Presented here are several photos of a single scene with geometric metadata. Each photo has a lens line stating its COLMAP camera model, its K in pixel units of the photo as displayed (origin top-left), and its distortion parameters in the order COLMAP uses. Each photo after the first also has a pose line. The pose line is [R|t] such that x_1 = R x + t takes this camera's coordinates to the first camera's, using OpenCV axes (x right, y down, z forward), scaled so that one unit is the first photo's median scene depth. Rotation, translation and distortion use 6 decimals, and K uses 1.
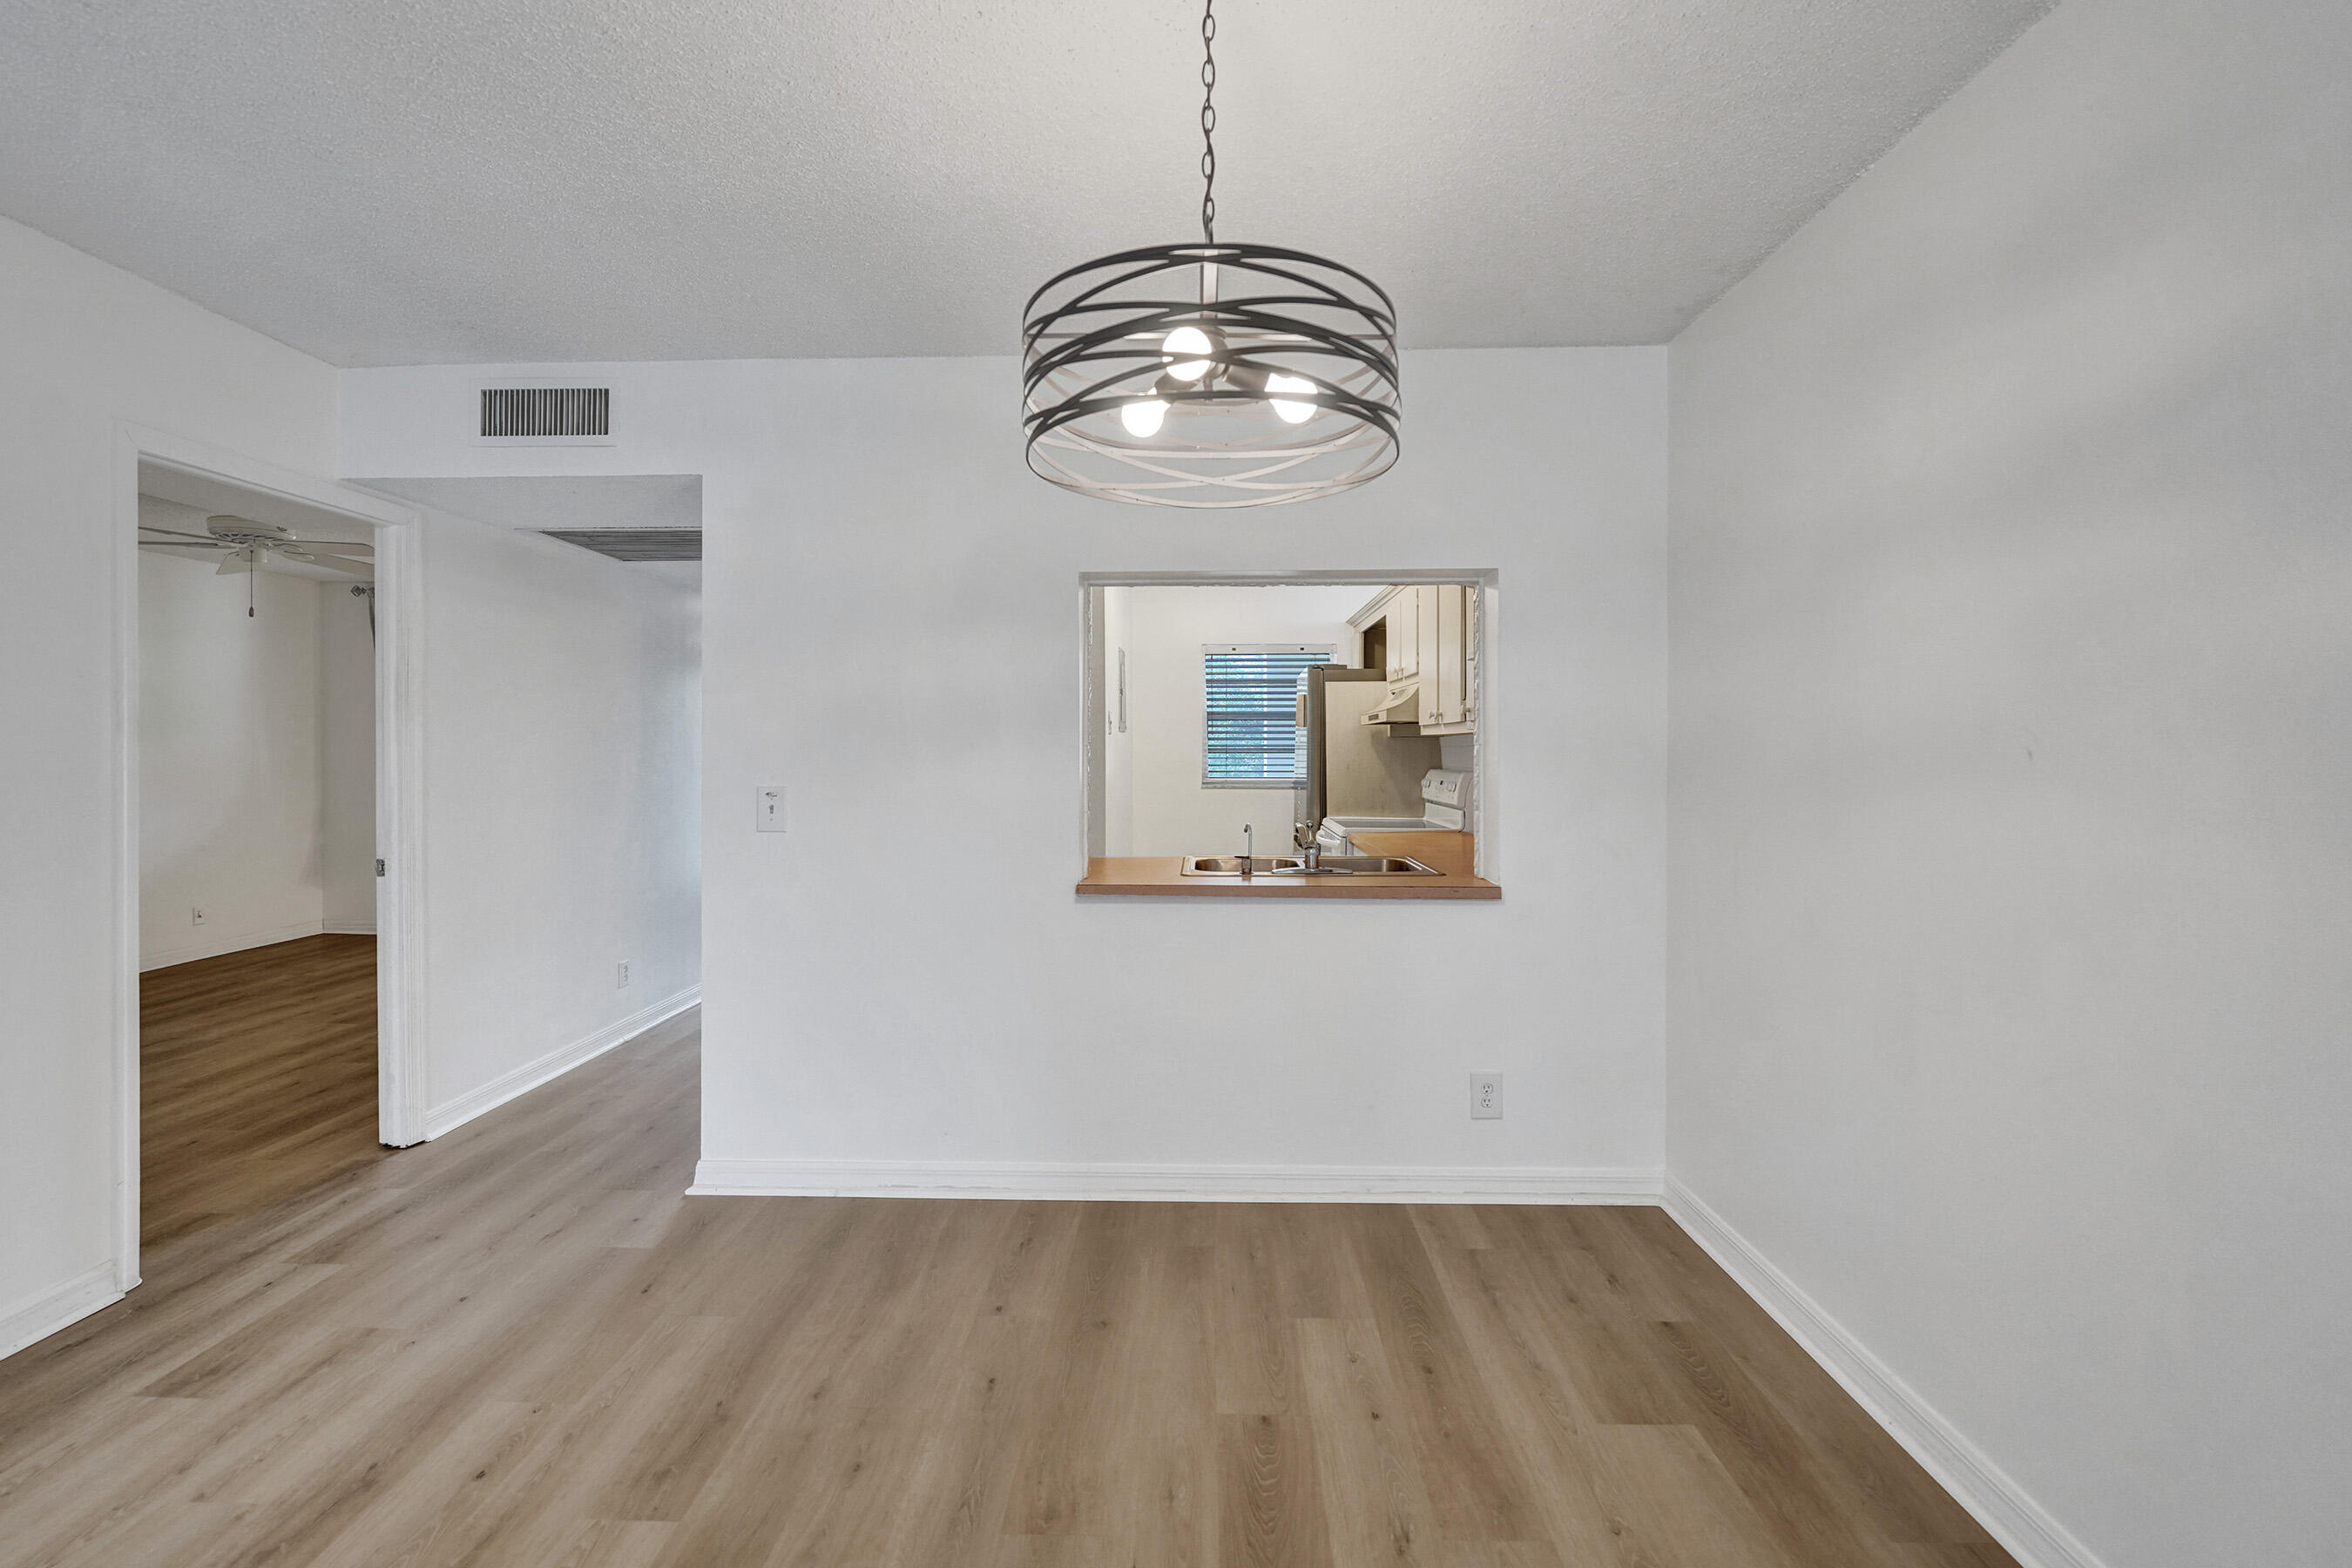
lens RADIAL K [[990.2, 0, 1143.6], [0, 990.2, 747.4], [0, 0, 1]] dist [-0.016387, 0.003408]
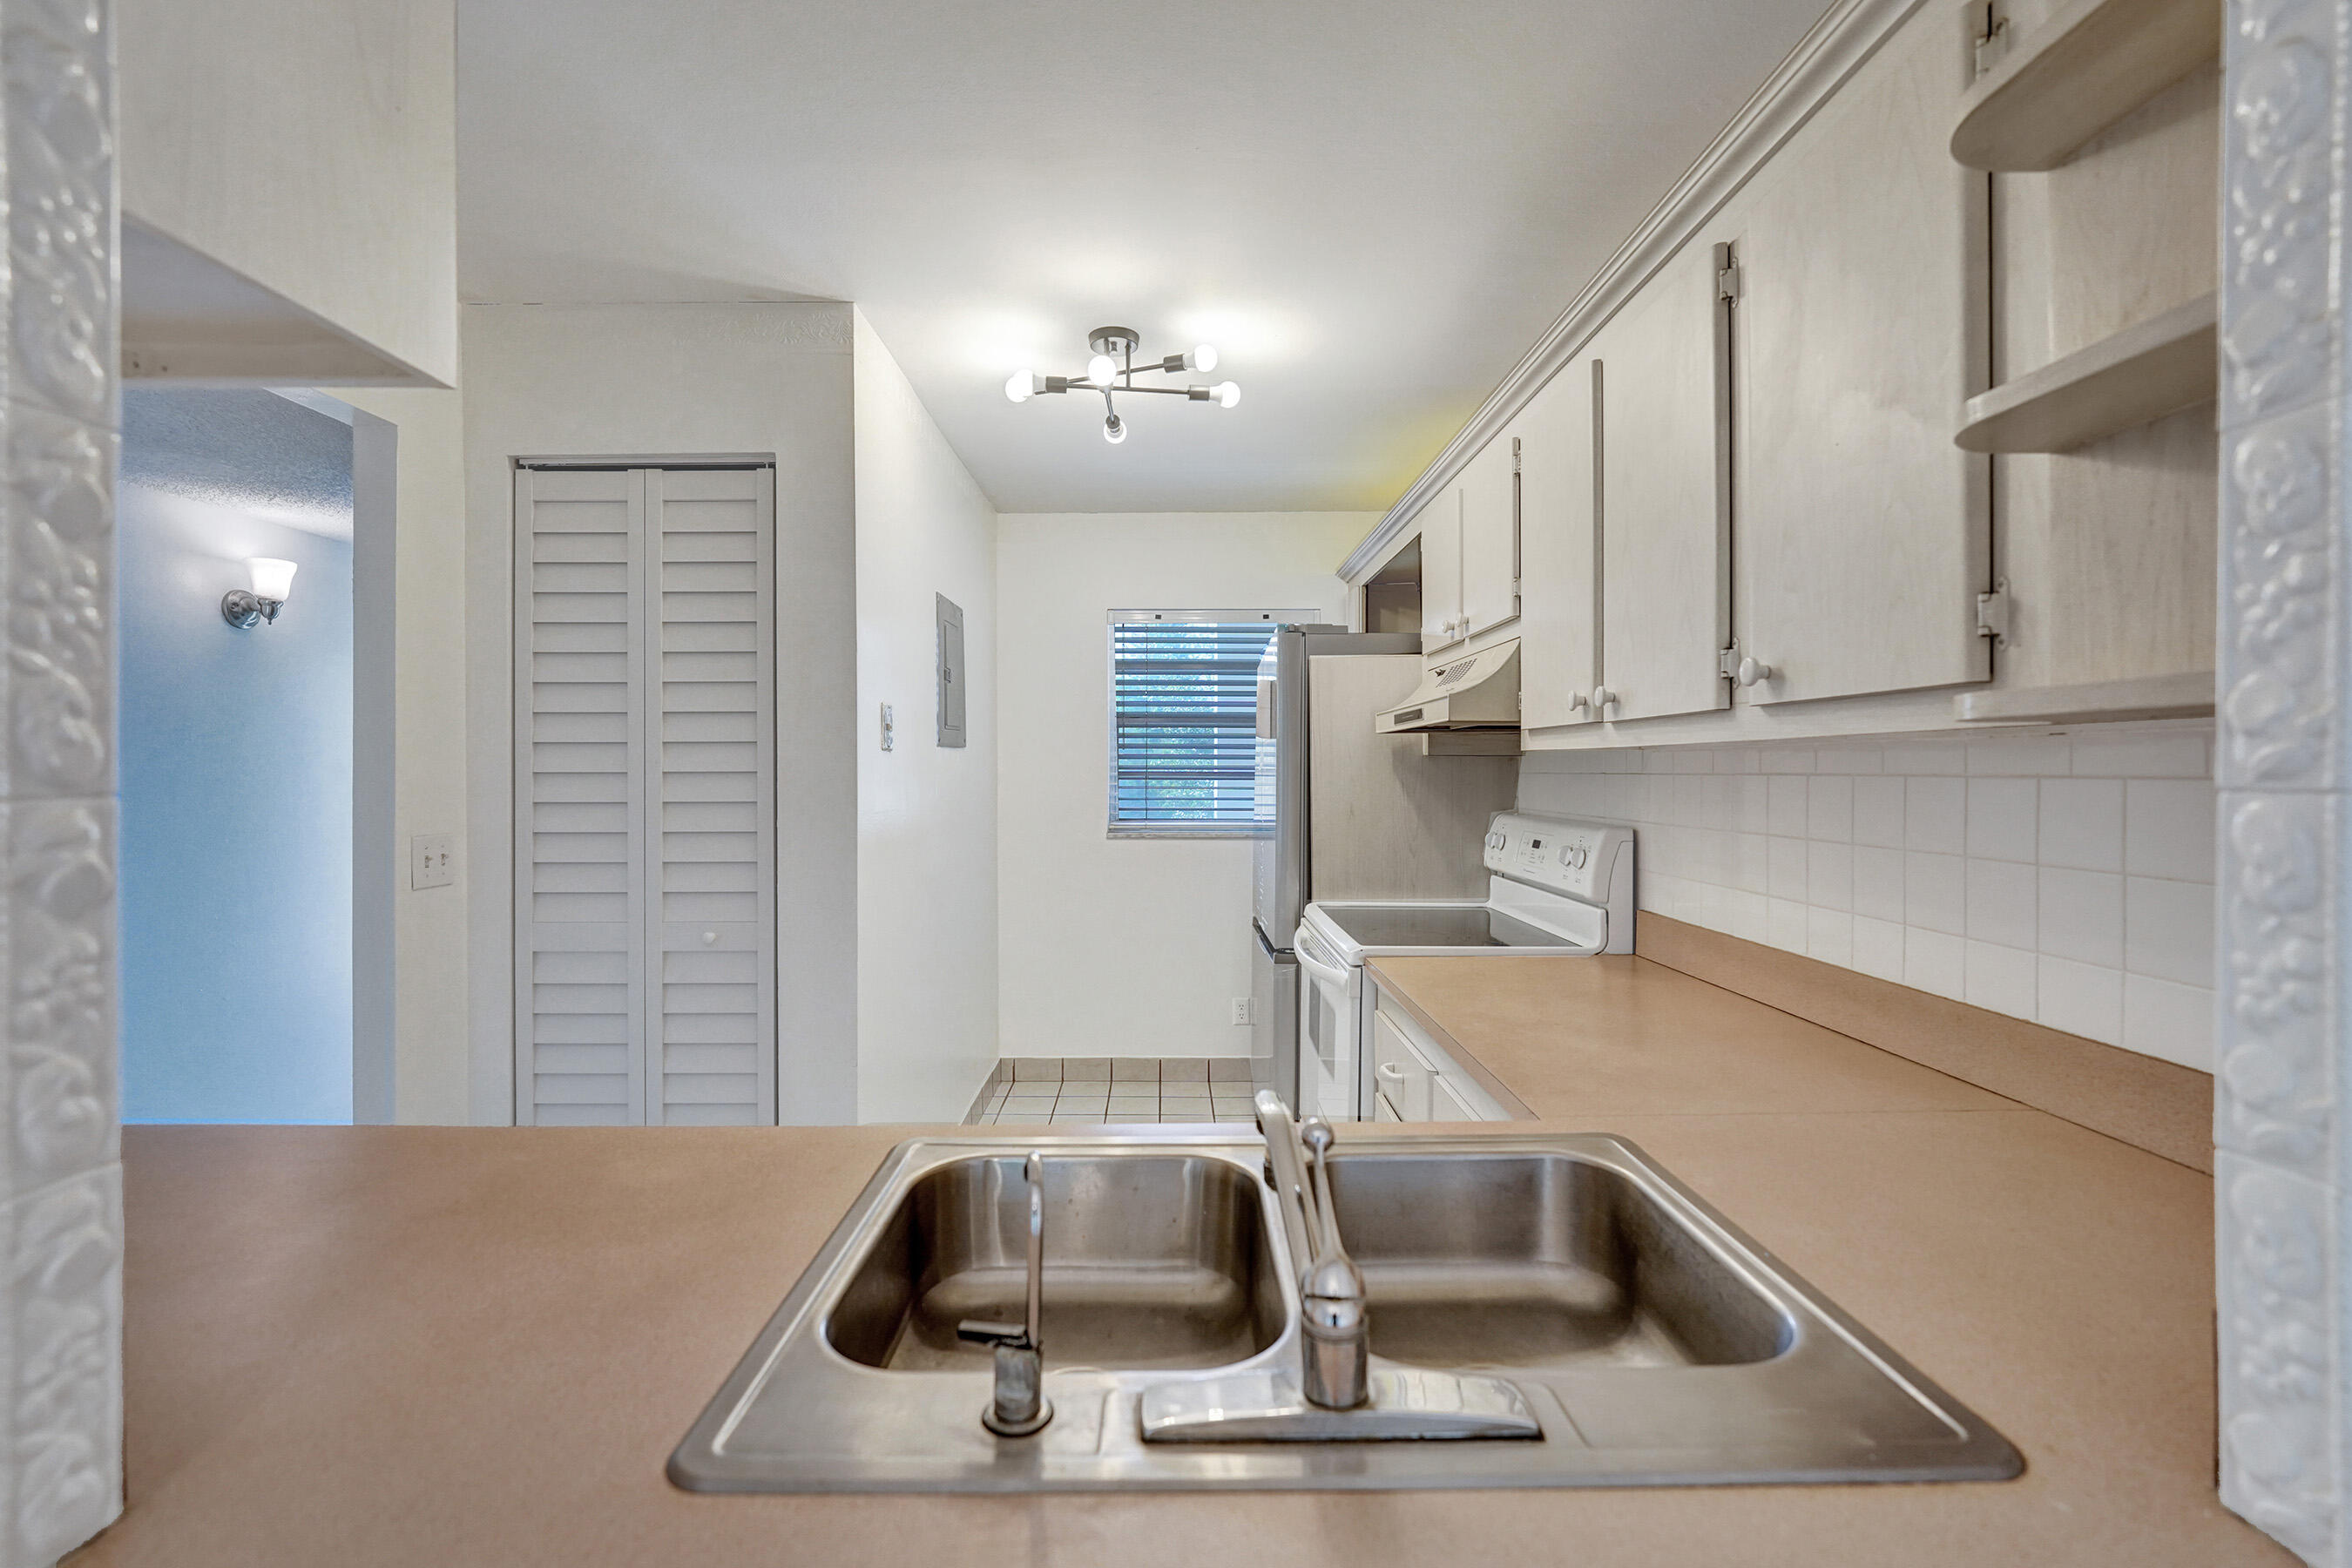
lens RADIAL K [[990.2, 0, 1157.0], [0, 990.2, 780.8], [0, 0, 1]] dist [-0.016387, 0.003408]
pose [[0.998780, 0.001013, 0.049379, 0.073191], [-0.001752, 0.999887, 0.014911, -0.004412], [-0.049358, -0.014979, 0.998669, 0.464794]]
